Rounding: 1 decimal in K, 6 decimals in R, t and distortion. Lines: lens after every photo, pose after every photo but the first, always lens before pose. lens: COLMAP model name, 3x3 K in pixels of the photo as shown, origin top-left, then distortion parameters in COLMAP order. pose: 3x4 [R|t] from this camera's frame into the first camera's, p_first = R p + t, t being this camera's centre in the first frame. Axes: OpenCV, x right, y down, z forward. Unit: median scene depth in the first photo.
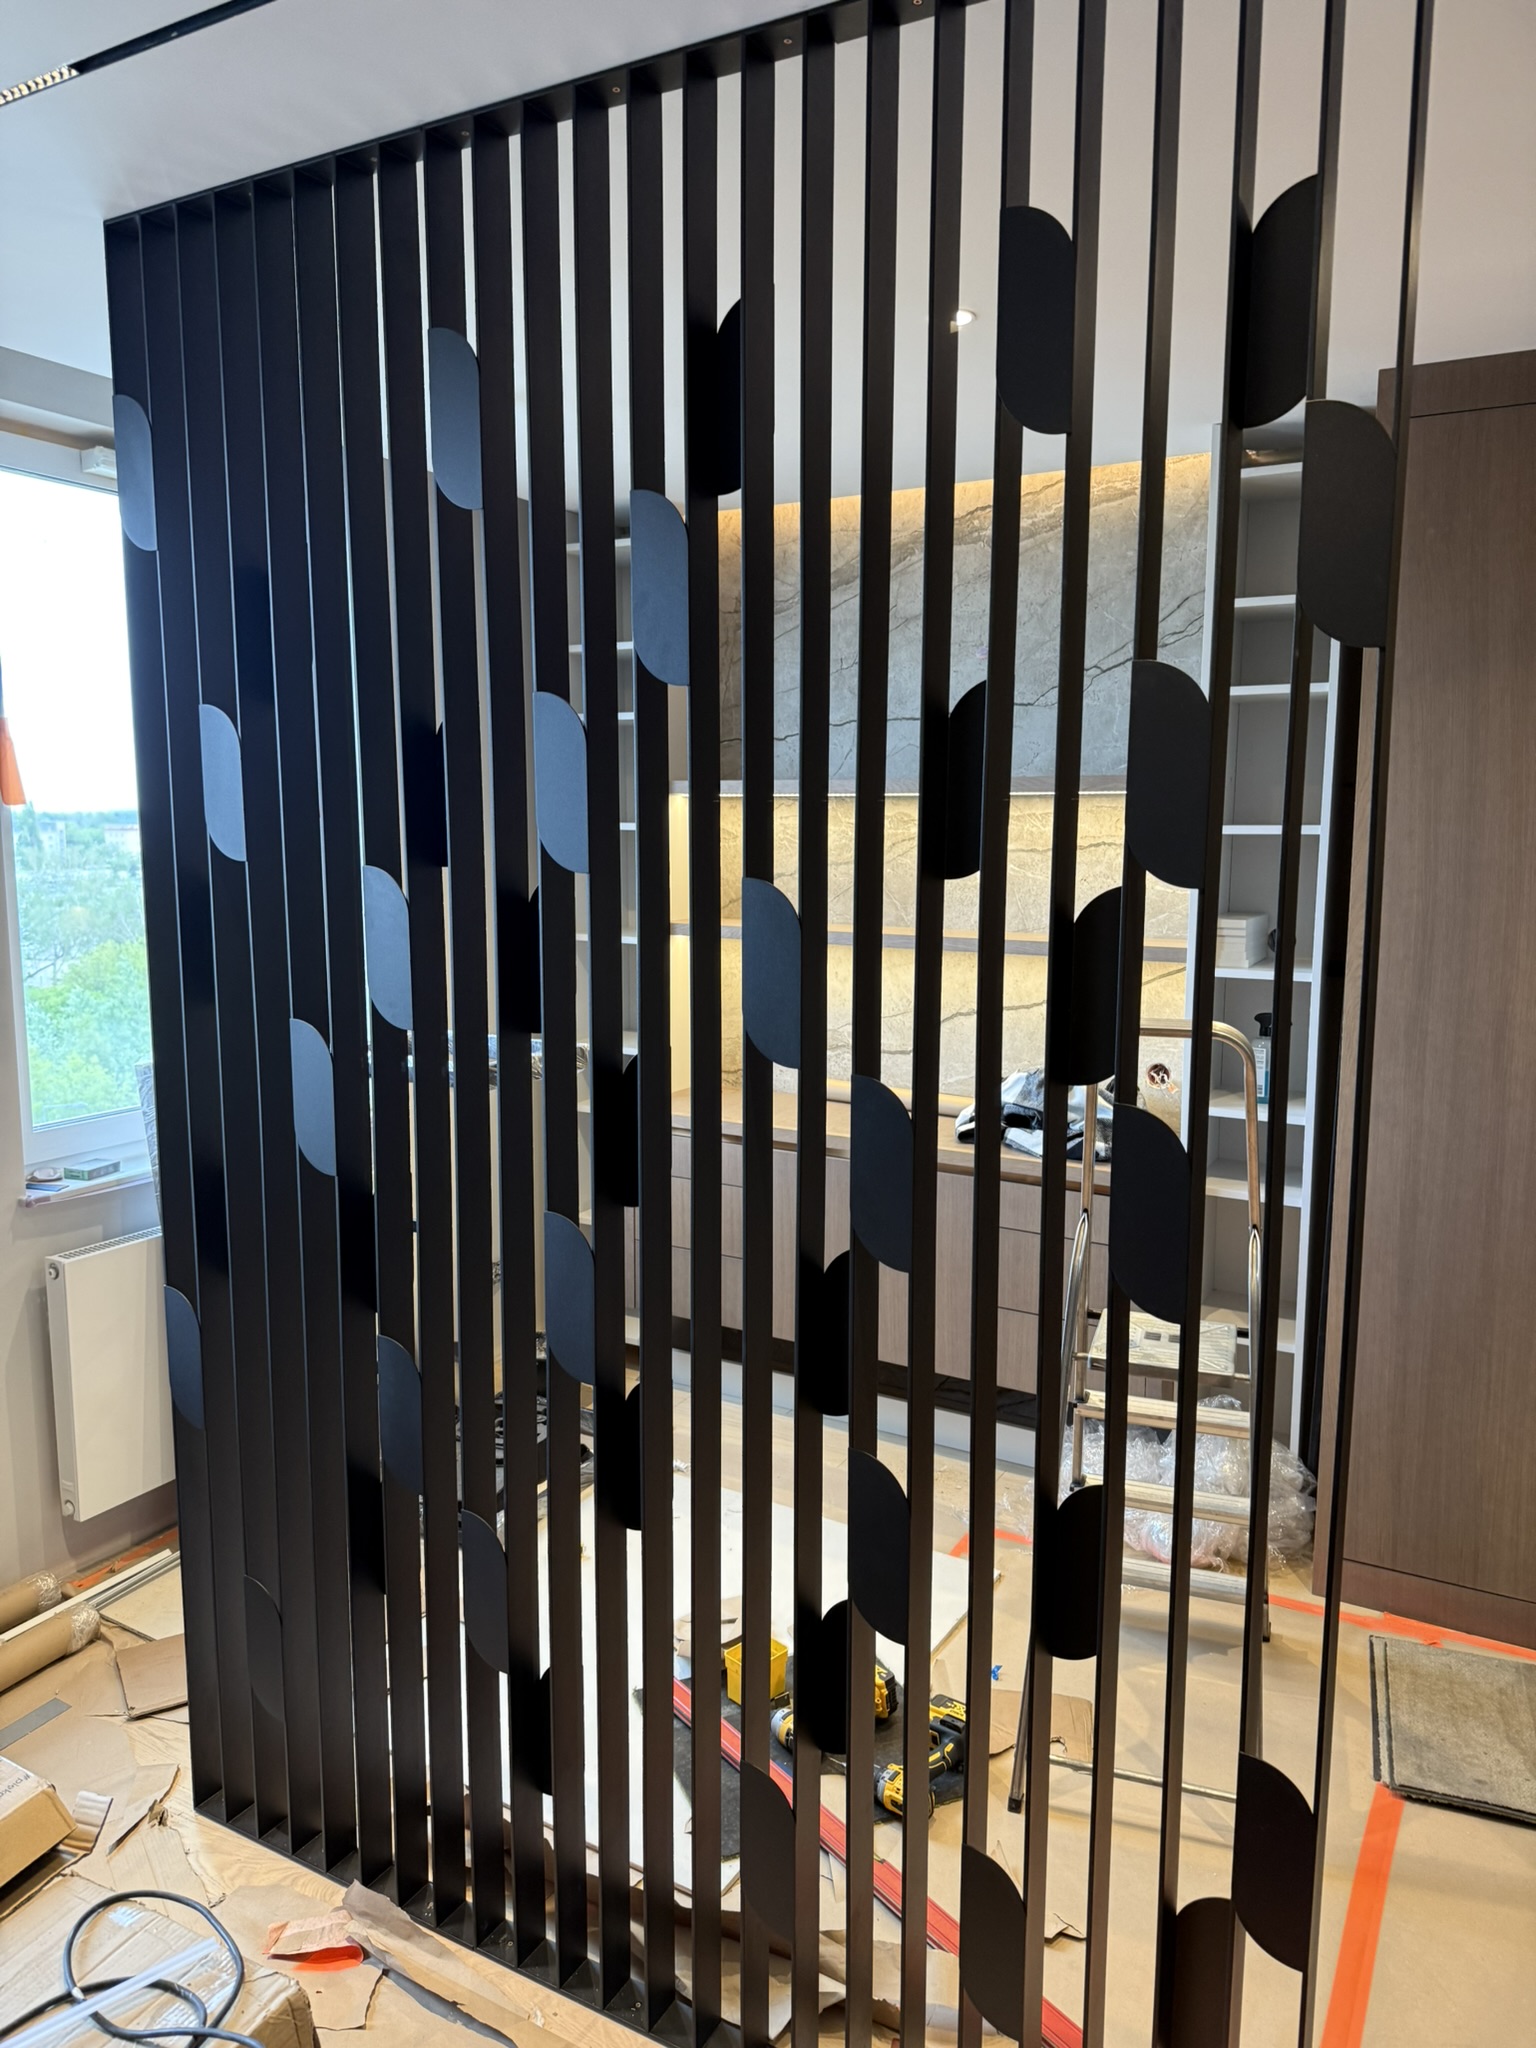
lens RADIAL K [[1440.4, 0, 763.2], [0, 1440.4, 1017.3], [0, 0, 1]] dist [0.033014, -0.028506]
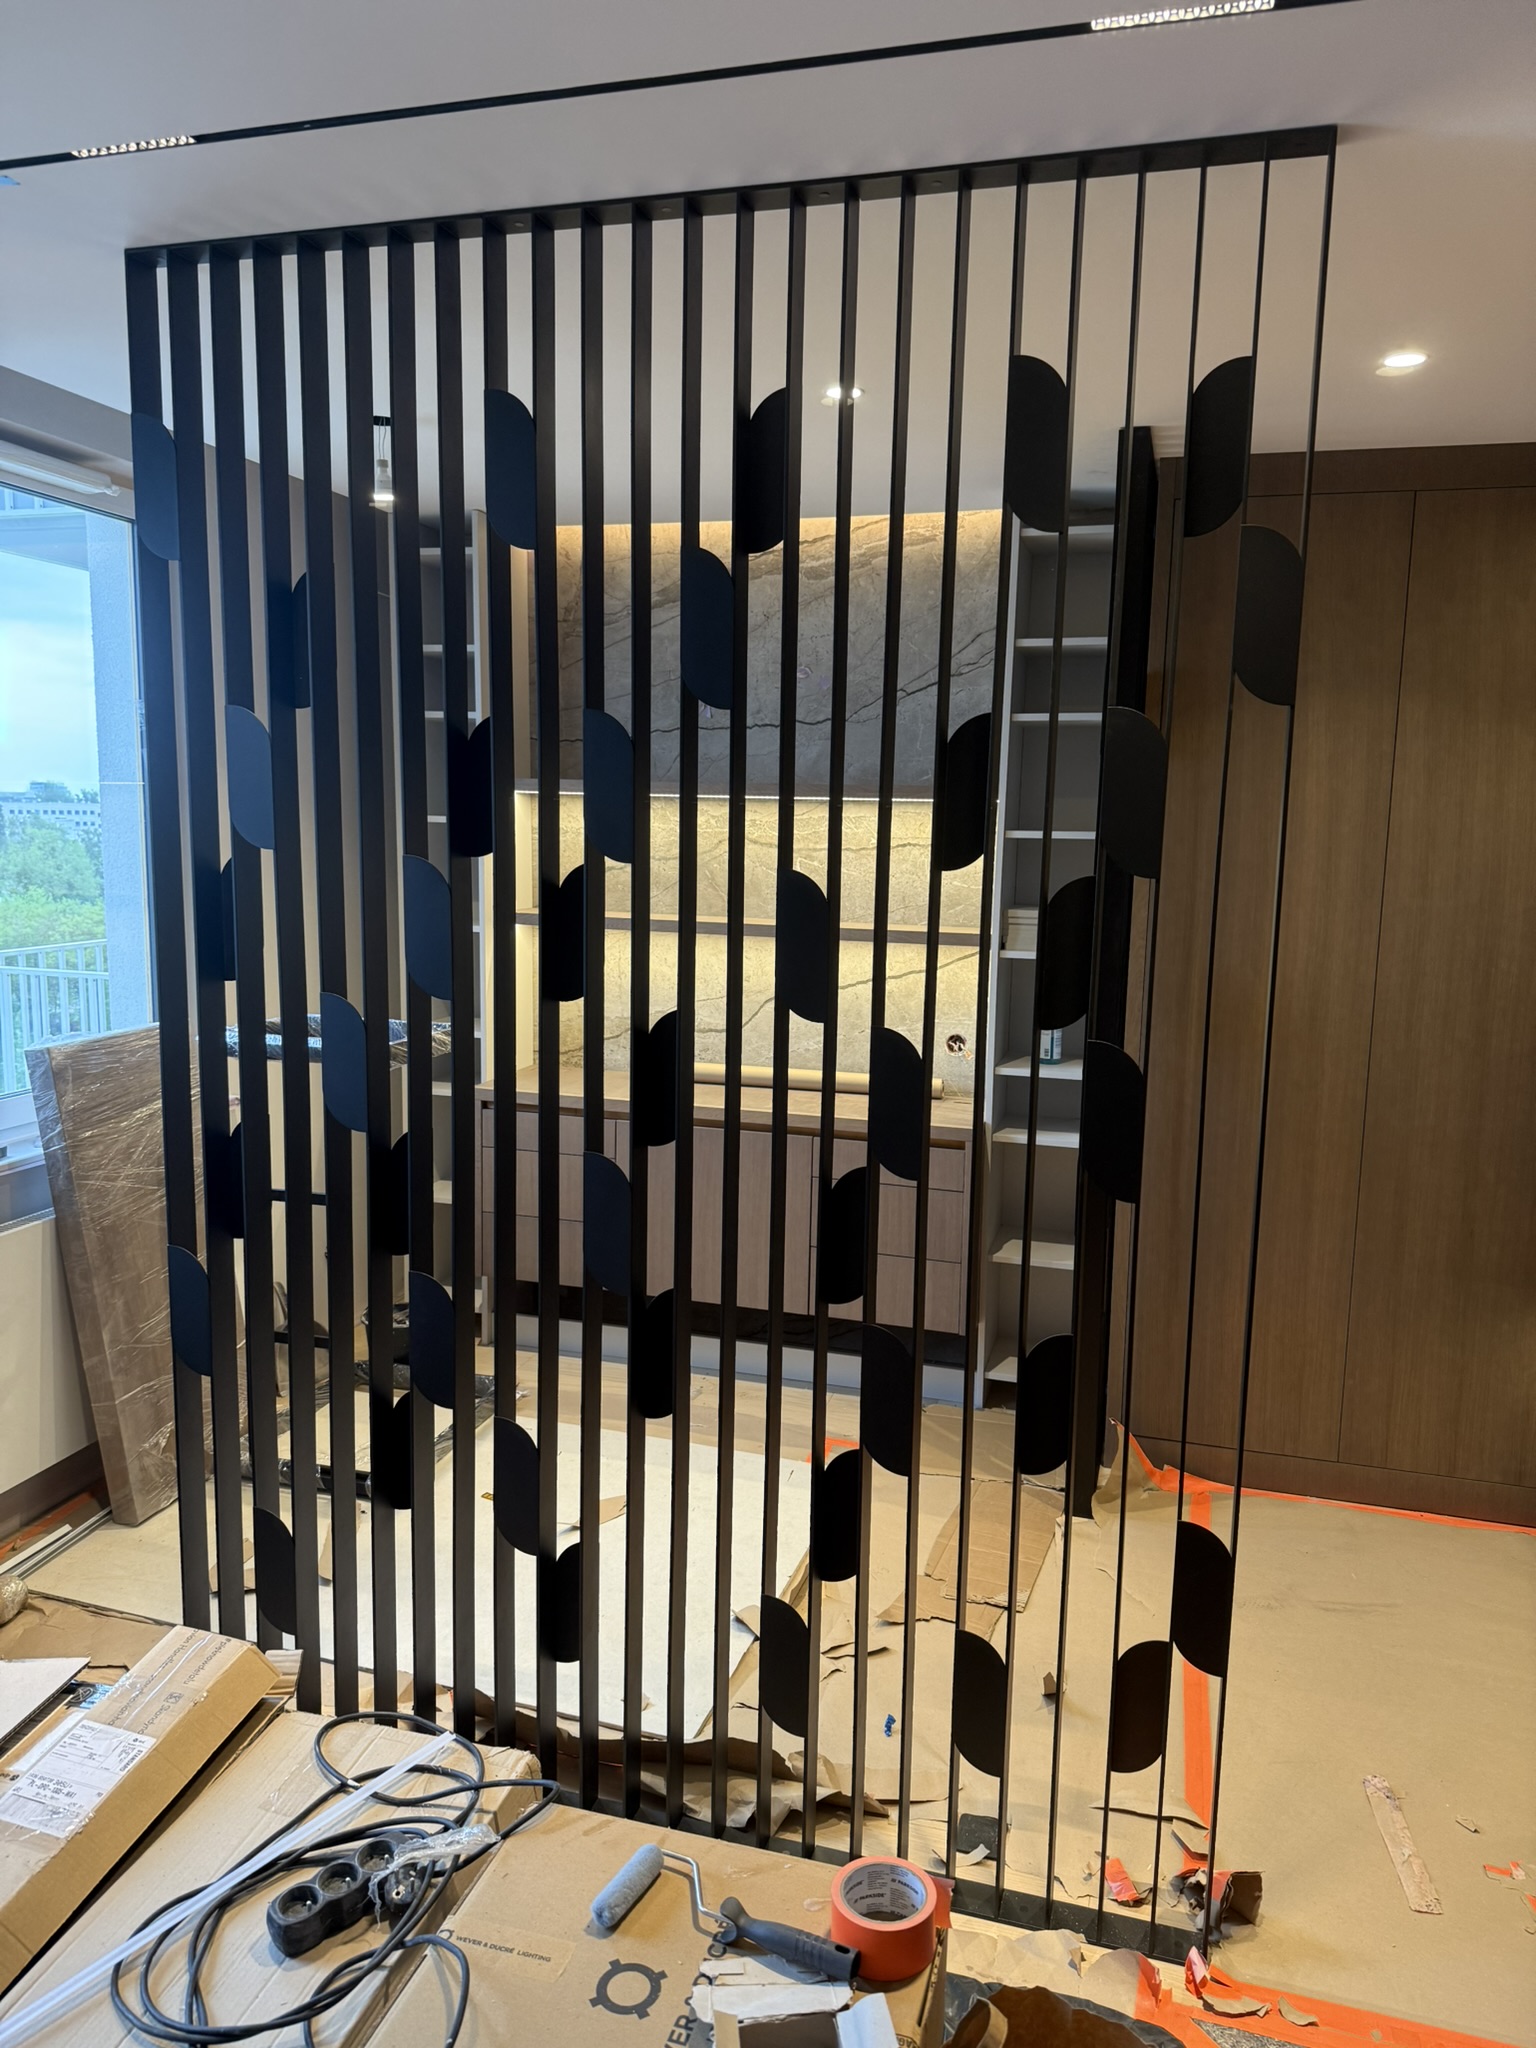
lens RADIAL K [[1440.4, 0, 767.5], [0, 1440.4, 1026.4], [0, 0, 1]] dist [0.033014, -0.028506]
pose [[0.972673, -0.015128, 0.231687, -0.173053], [0.013041, 0.999859, 0.010533, 0.013823], [-0.231814, -0.007224, 0.972733, -0.108141]]
